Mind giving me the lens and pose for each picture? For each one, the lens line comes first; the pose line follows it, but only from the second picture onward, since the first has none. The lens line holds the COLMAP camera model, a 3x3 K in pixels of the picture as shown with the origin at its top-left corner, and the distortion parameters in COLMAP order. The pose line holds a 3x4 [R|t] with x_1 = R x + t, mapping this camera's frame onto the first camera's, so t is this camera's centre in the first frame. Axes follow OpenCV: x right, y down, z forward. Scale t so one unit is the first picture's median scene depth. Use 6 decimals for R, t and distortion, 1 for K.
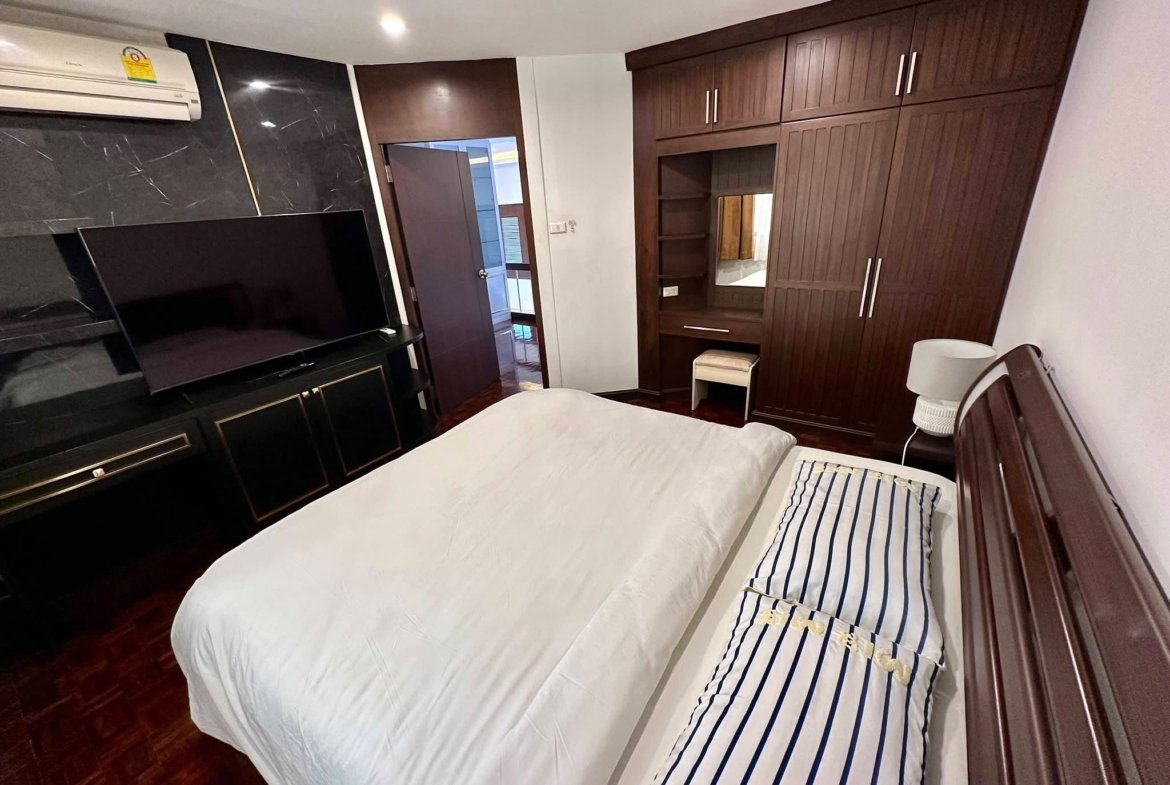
lens RADIAL K [[462.6, 0, 583.7], [0, 462.6, 391.4], [0, 0, 1]] dist [-0.004178, 0.000667]
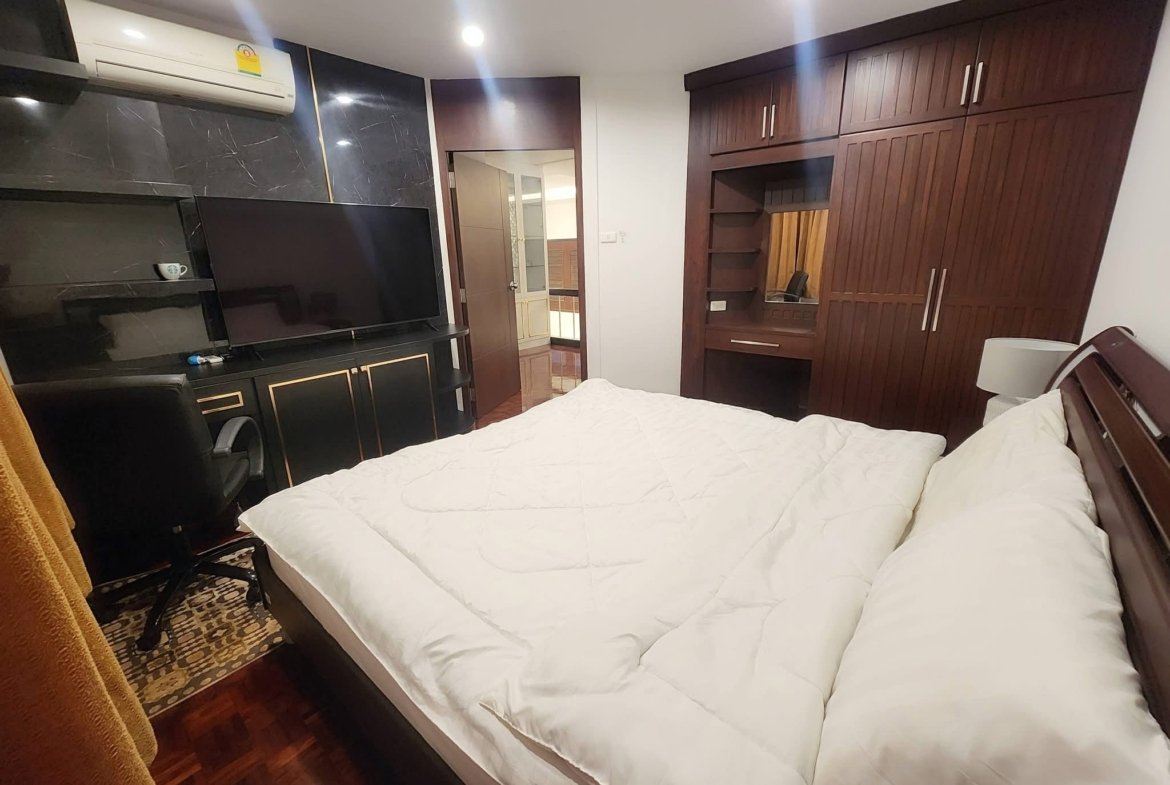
lens RADIAL K [[476.0, 0, 582.0], [0, 476.0, 387.0], [0, 0, 1]] dist [0.003786, -0.000806]
pose [[0.995350, 0.061764, -0.073920, -0.017258], [-0.069526, 0.991771, -0.107505, 0.099106], [0.066672, 0.112145, 0.991453, -0.004941]]
